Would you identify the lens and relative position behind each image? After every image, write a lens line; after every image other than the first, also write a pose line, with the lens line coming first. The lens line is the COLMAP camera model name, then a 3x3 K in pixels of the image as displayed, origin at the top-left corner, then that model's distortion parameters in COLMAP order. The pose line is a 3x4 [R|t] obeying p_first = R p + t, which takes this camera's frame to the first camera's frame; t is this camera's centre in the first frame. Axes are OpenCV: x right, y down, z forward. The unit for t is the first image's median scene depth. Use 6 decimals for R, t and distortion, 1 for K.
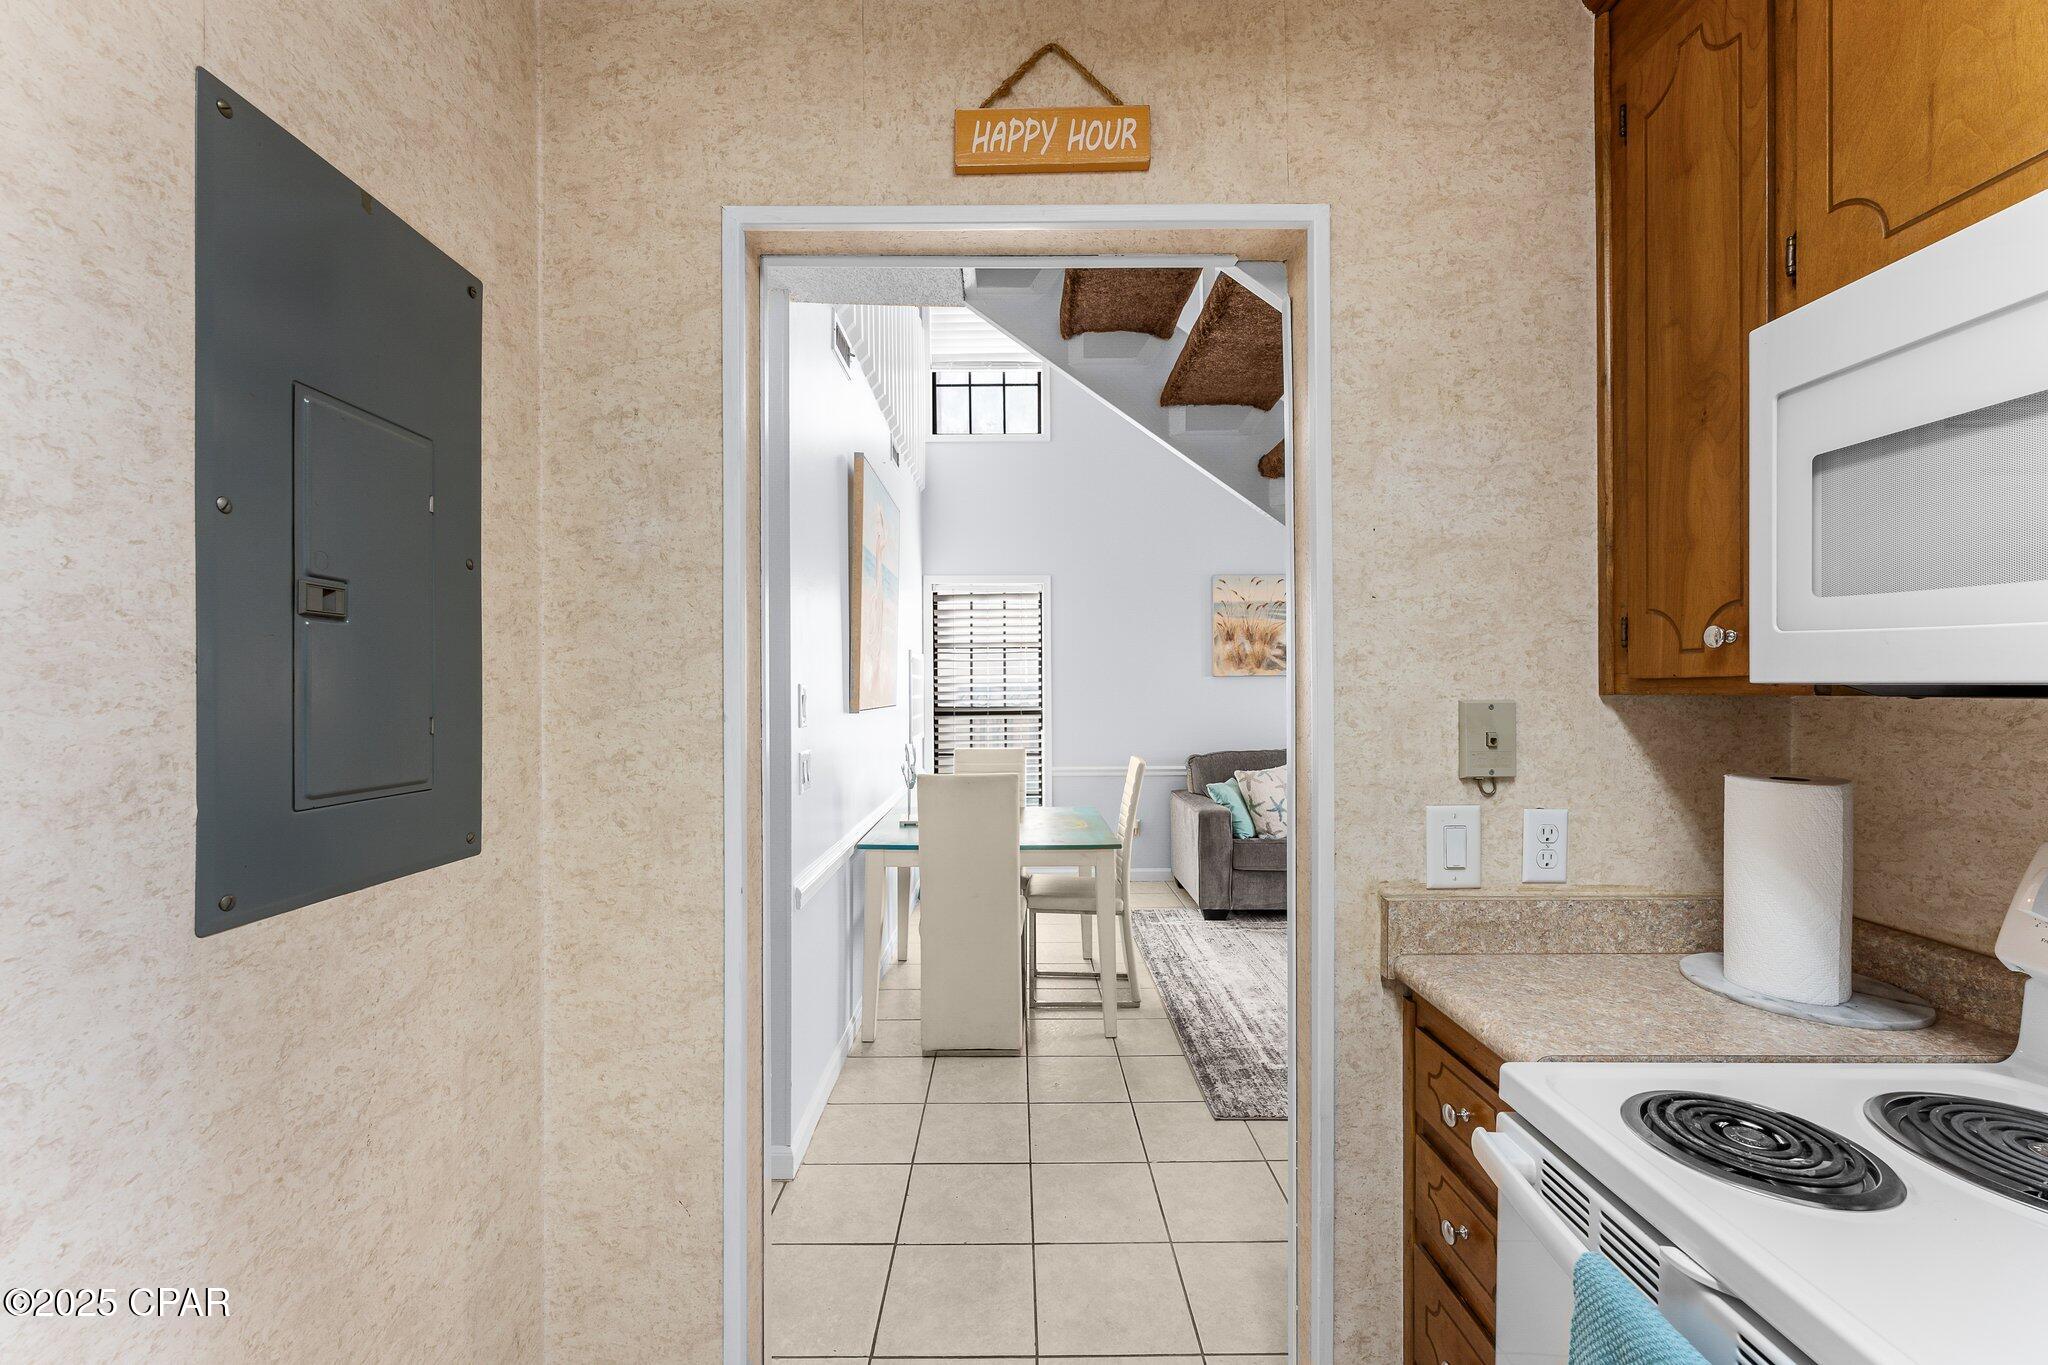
lens RADIAL K [[830.4, 0, 1019.4], [0, 830.4, 694.2], [0, 0, 1]] dist [0.003443, 0.000489]
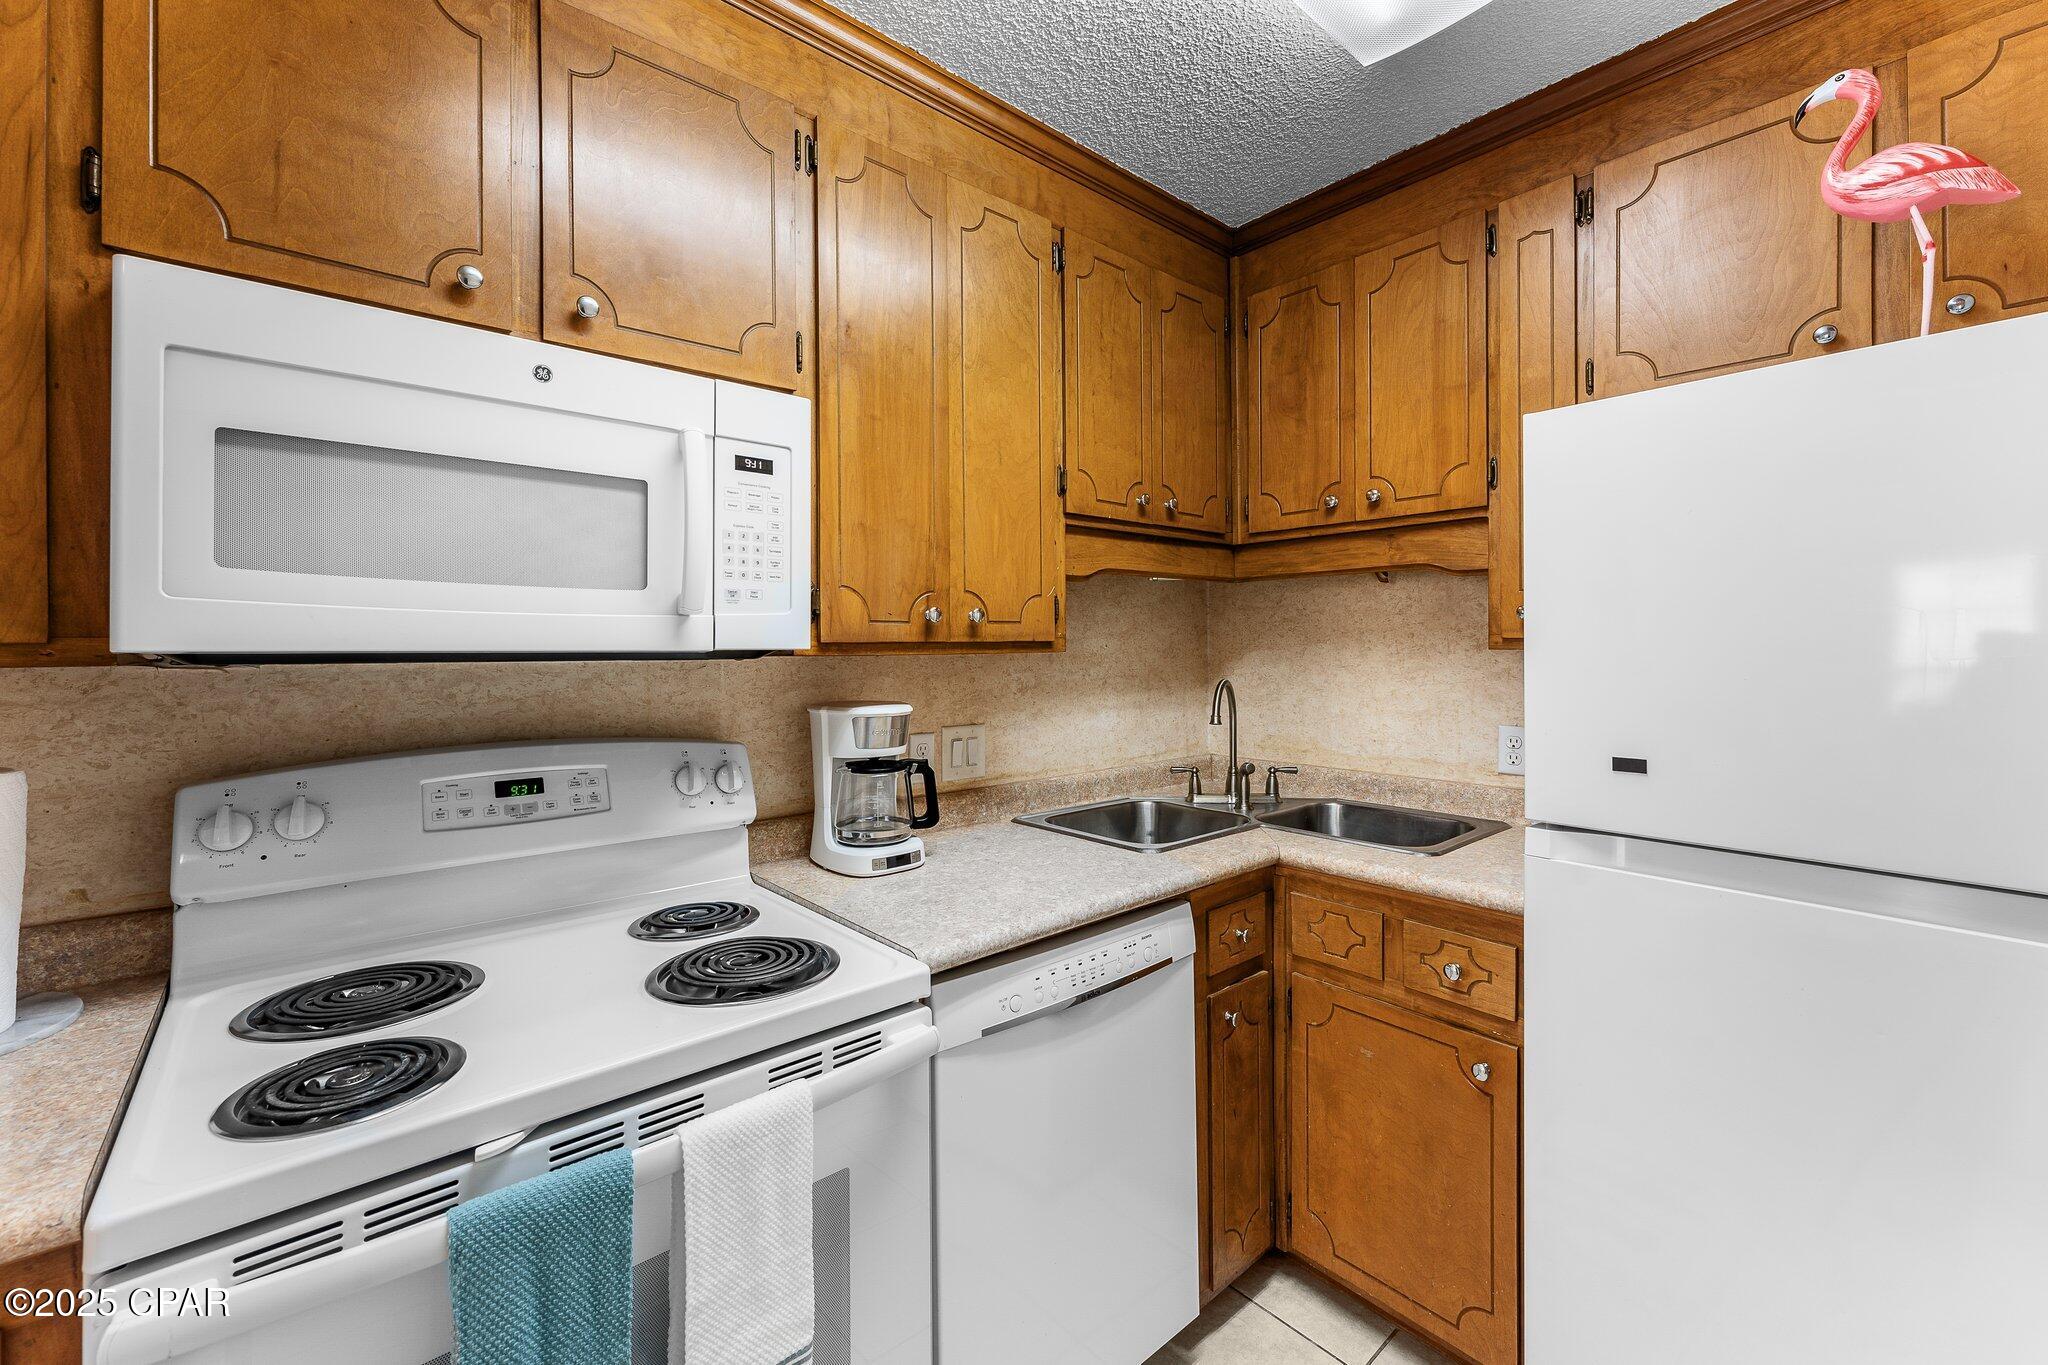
lens RADIAL K [[830.4, 0, 1028.5], [0, 830.4, 640.6], [0, 0, 1]] dist [0.003443, 0.000489]
pose [[-0.654636, 0.013341, 0.755826, -0.411974], [0.012480, 0.999899, -0.006841, -0.007258], [-0.755841, 0.004955, -0.654736, 0.846186]]
